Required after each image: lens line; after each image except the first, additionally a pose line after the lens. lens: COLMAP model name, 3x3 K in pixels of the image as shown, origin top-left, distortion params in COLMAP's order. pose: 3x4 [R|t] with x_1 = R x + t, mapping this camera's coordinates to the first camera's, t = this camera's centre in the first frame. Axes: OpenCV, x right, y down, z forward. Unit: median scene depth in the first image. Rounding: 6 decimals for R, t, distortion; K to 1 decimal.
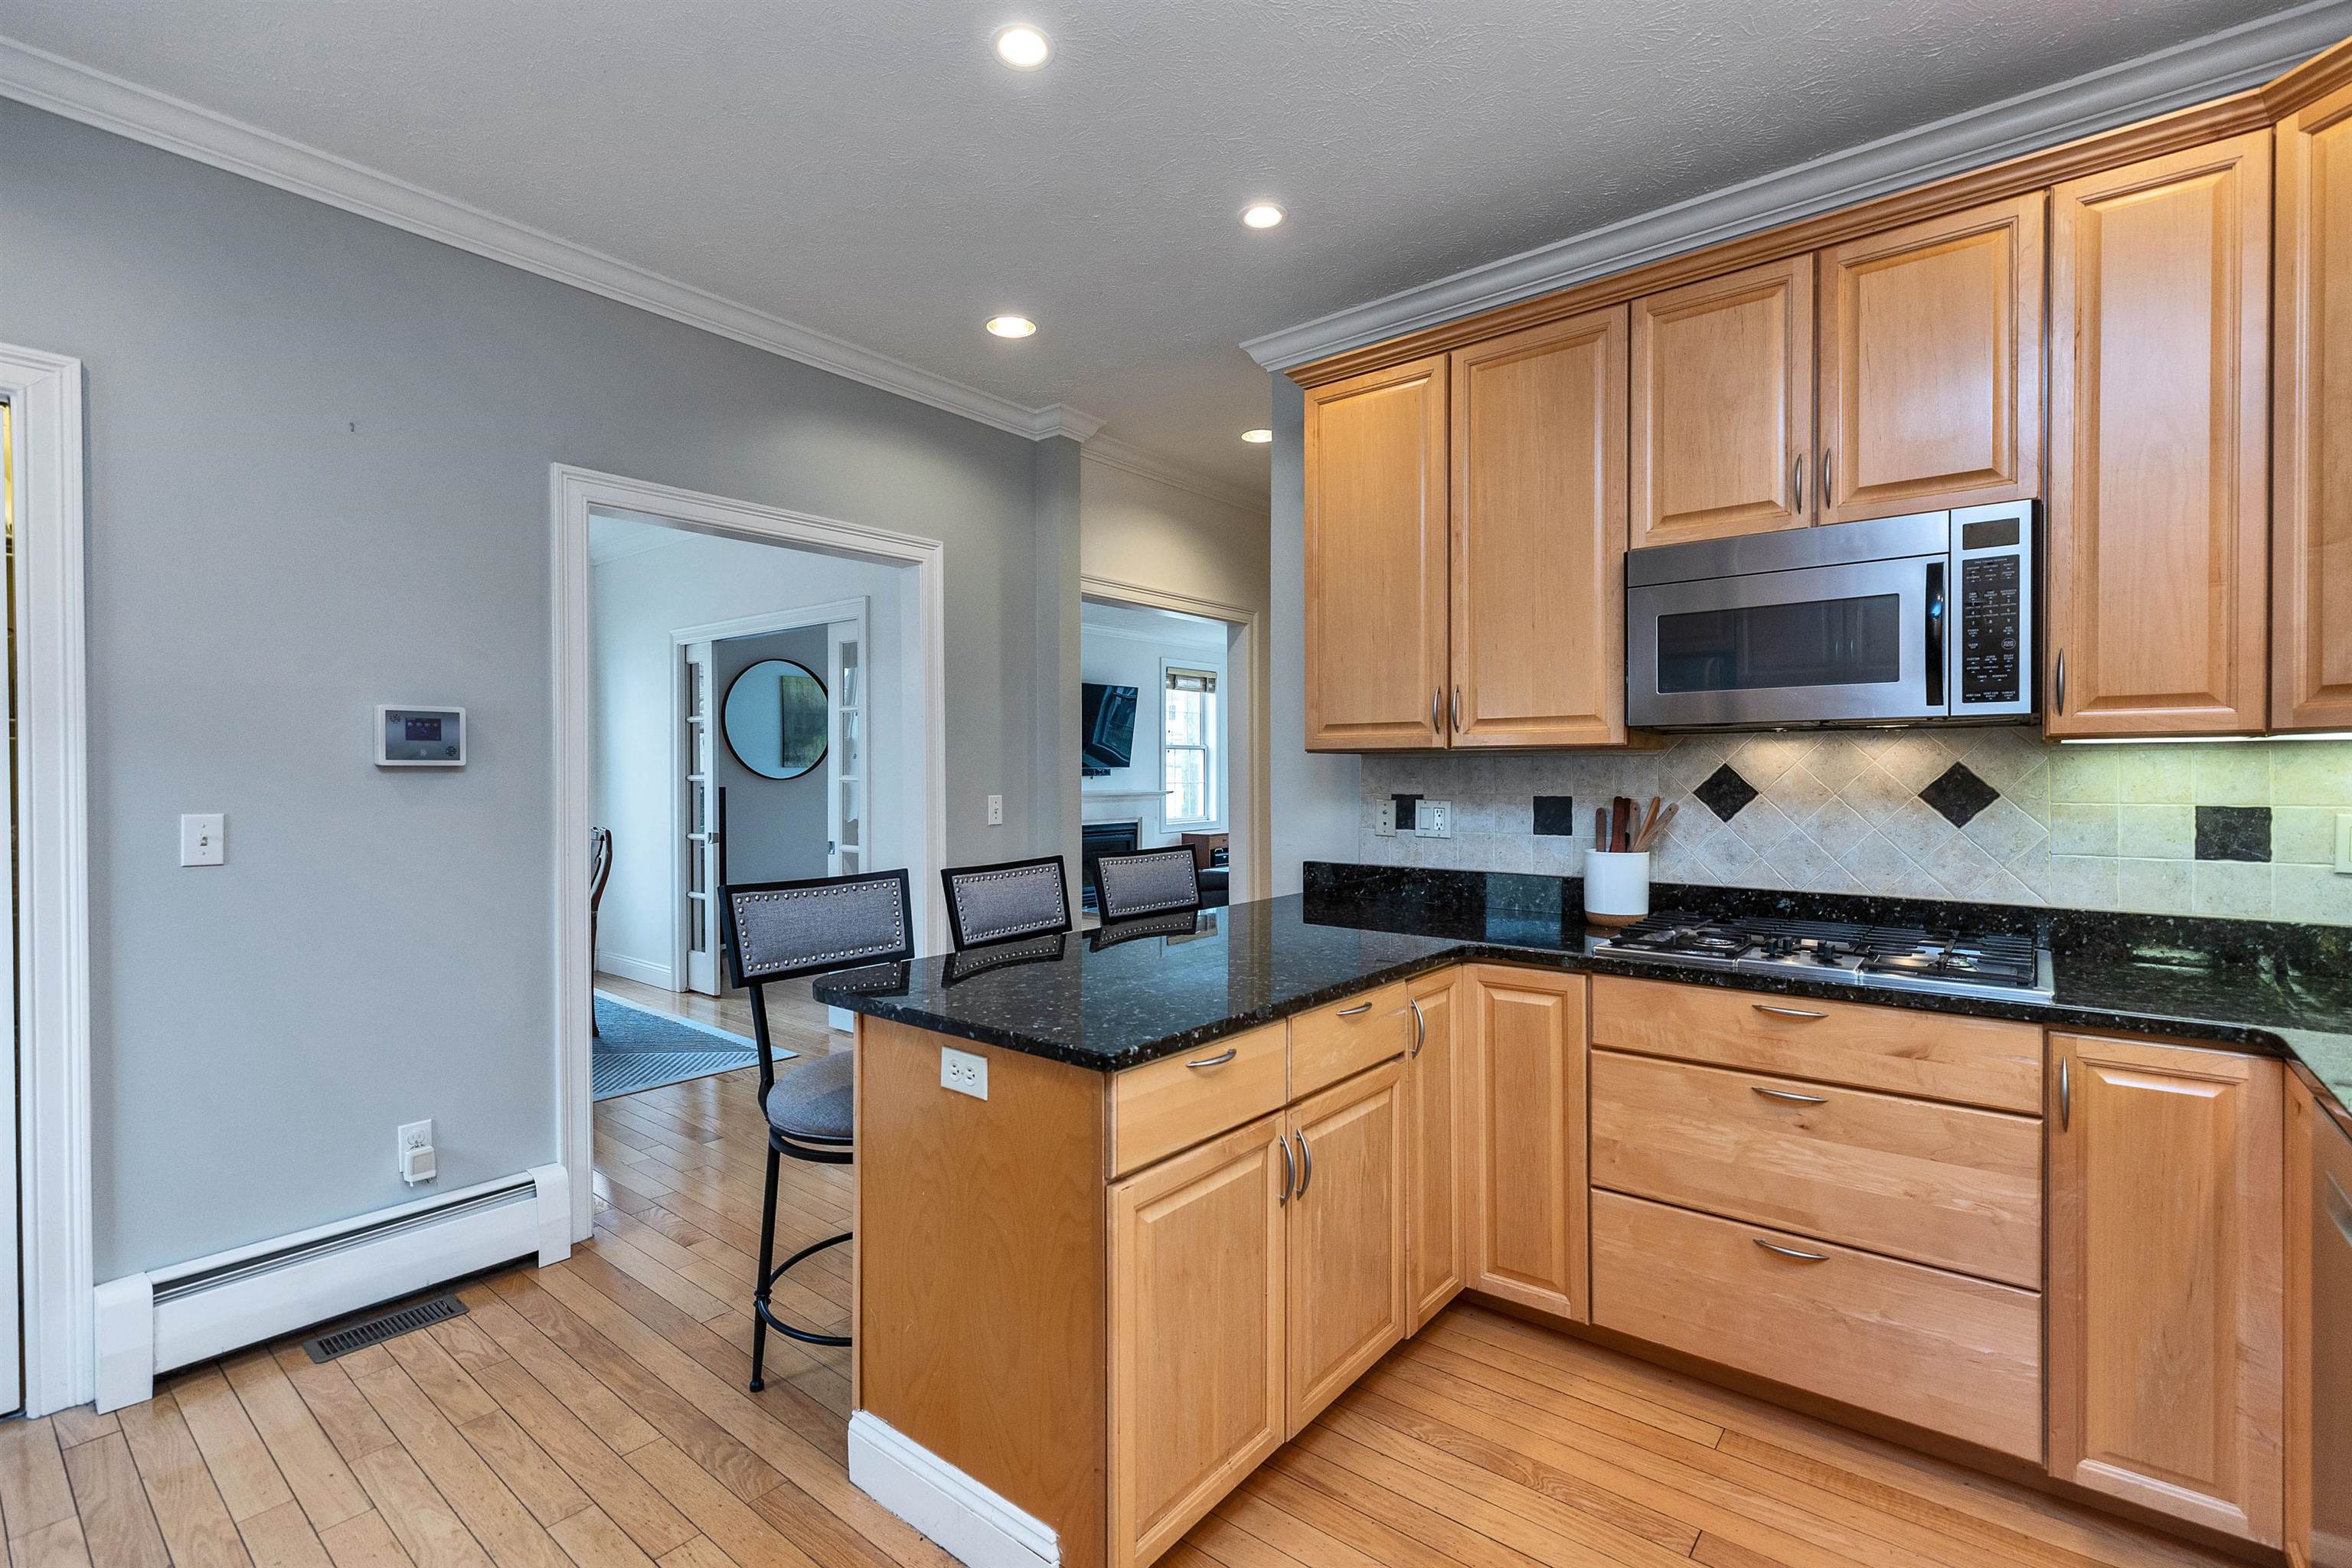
lens RADIAL K [[1035.2, 0, 1176.0], [0, 1035.2, 784.0], [0, 0, 1]] dist [-0.001893, -0.000218]
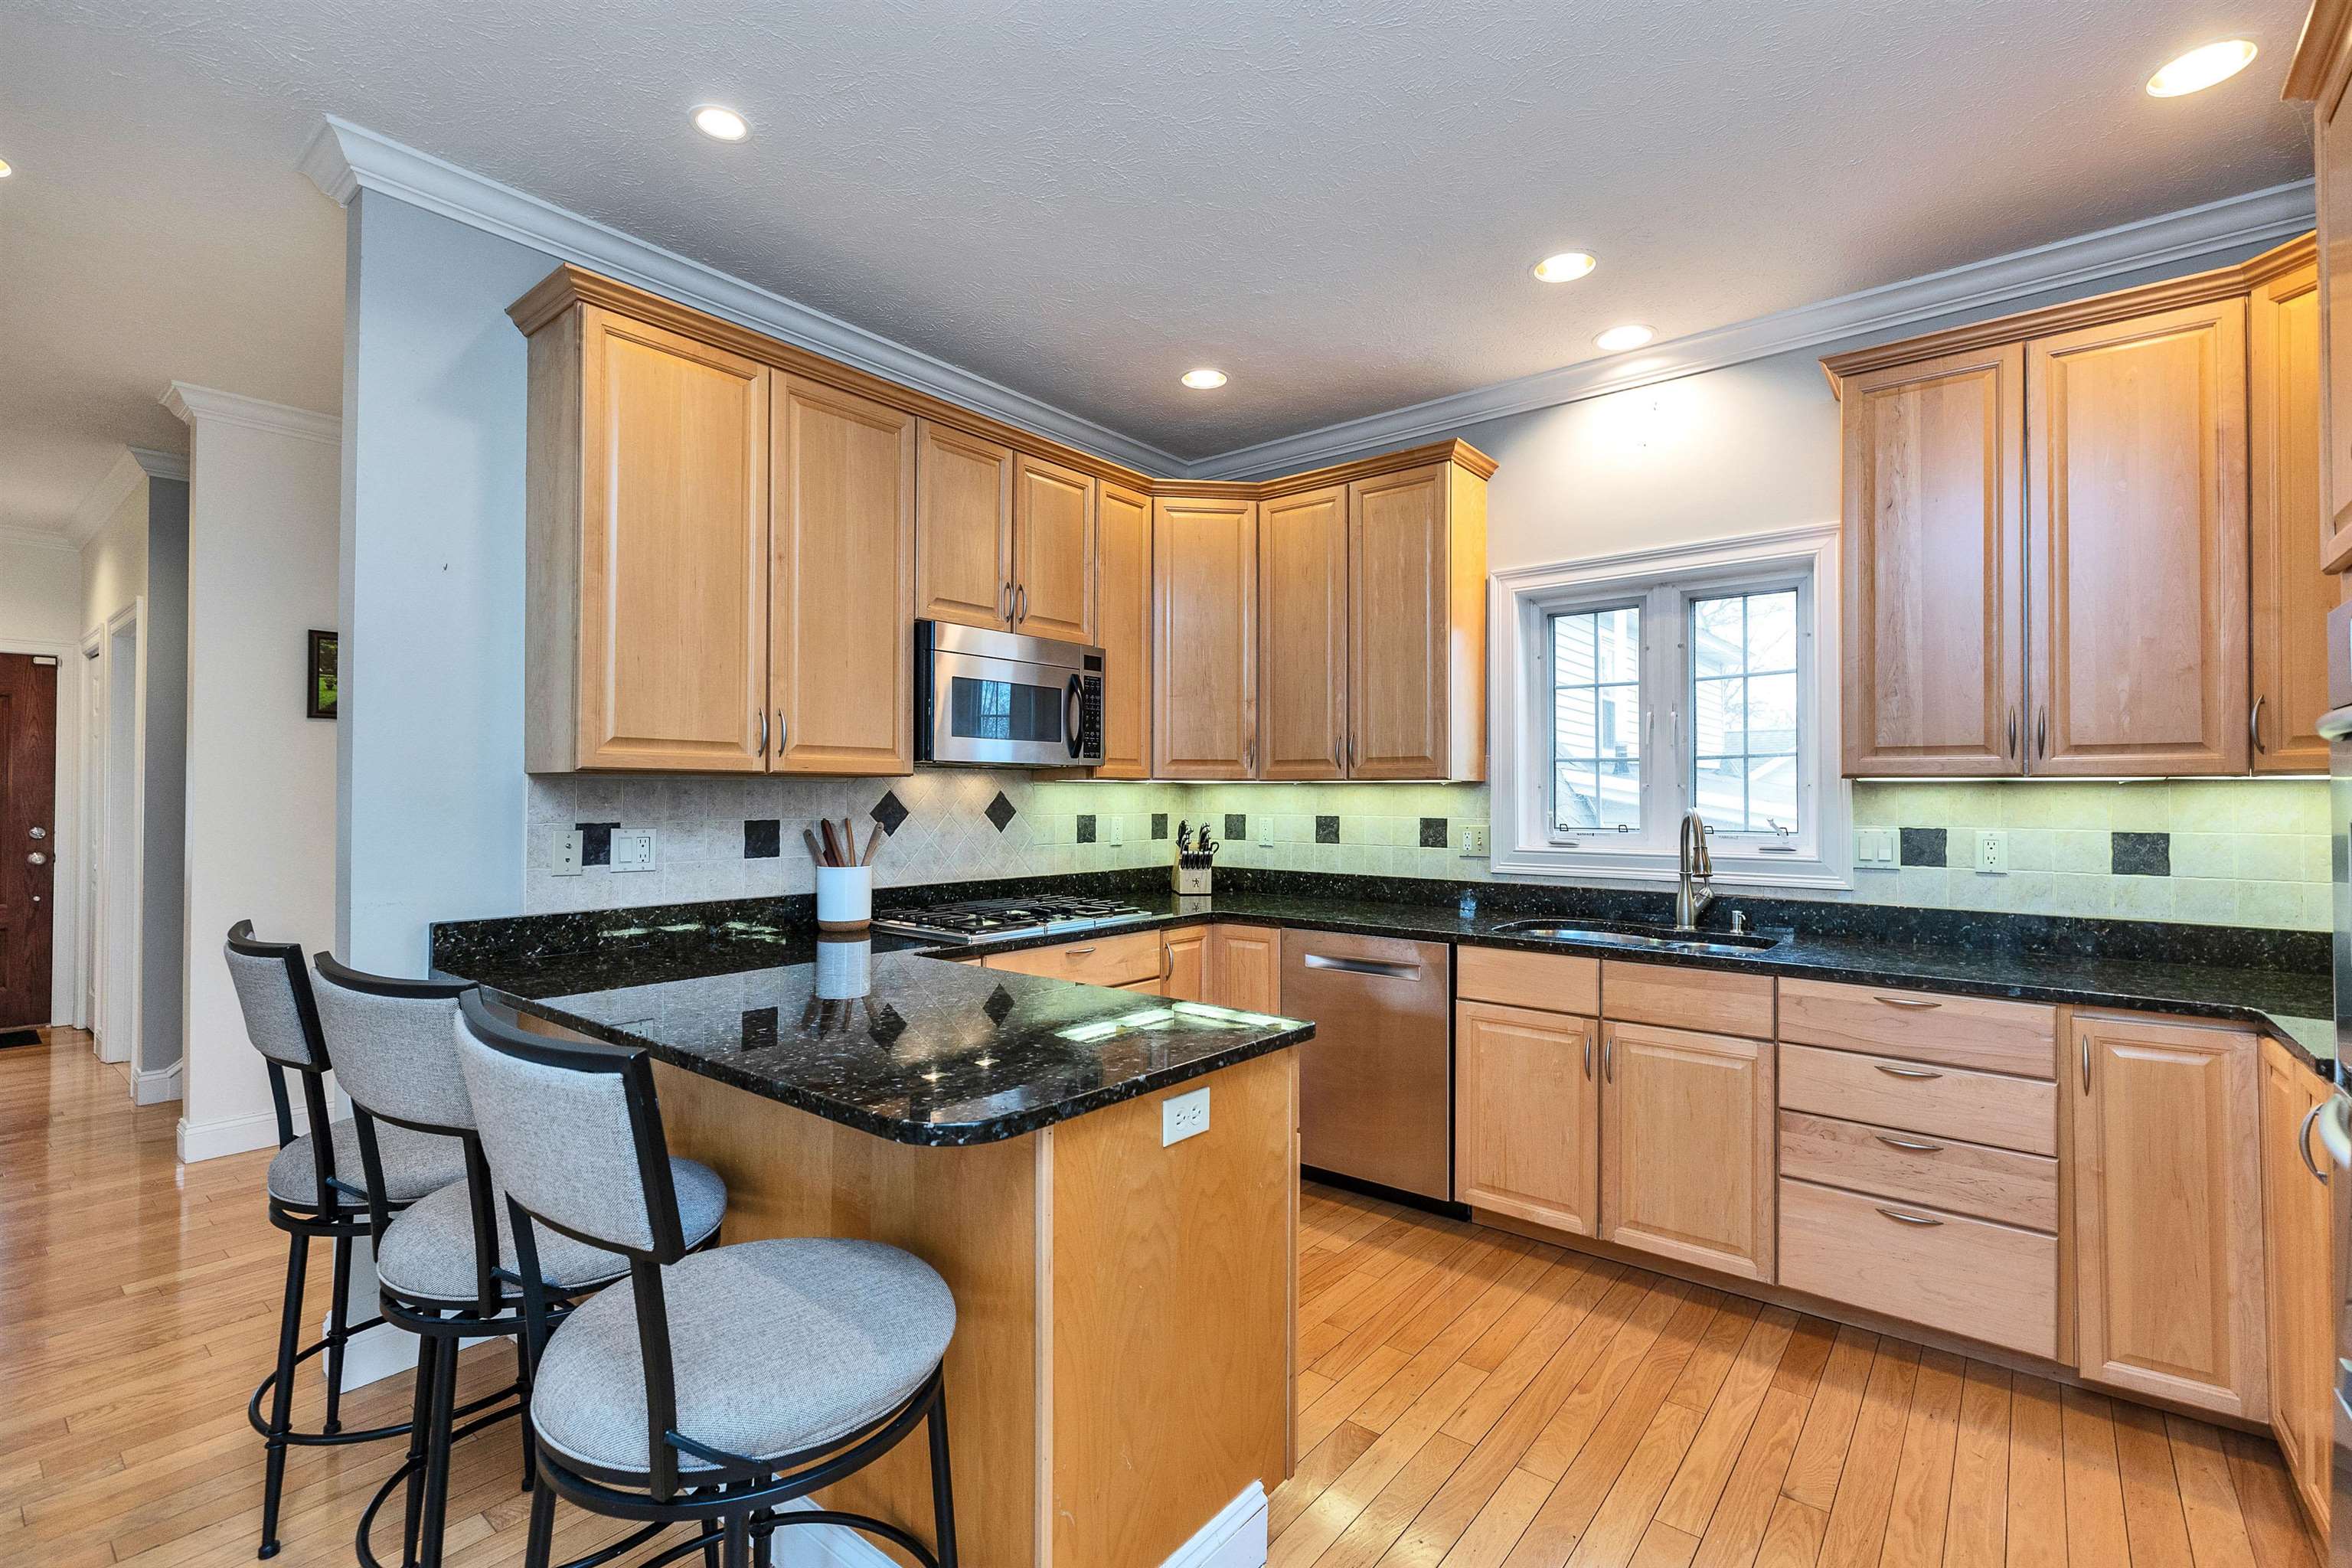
lens RADIAL K [[1041.8, 0, 1164.6], [0, 1041.8, 790.3], [0, 0, 1]] dist [0.005125, 0.000210]
pose [[0.017364, 0.005875, 0.999832, -0.716835], [0.007100, 0.999957, -0.005999, -0.009396], [-0.999824, 0.007203, 0.017322, 0.615908]]
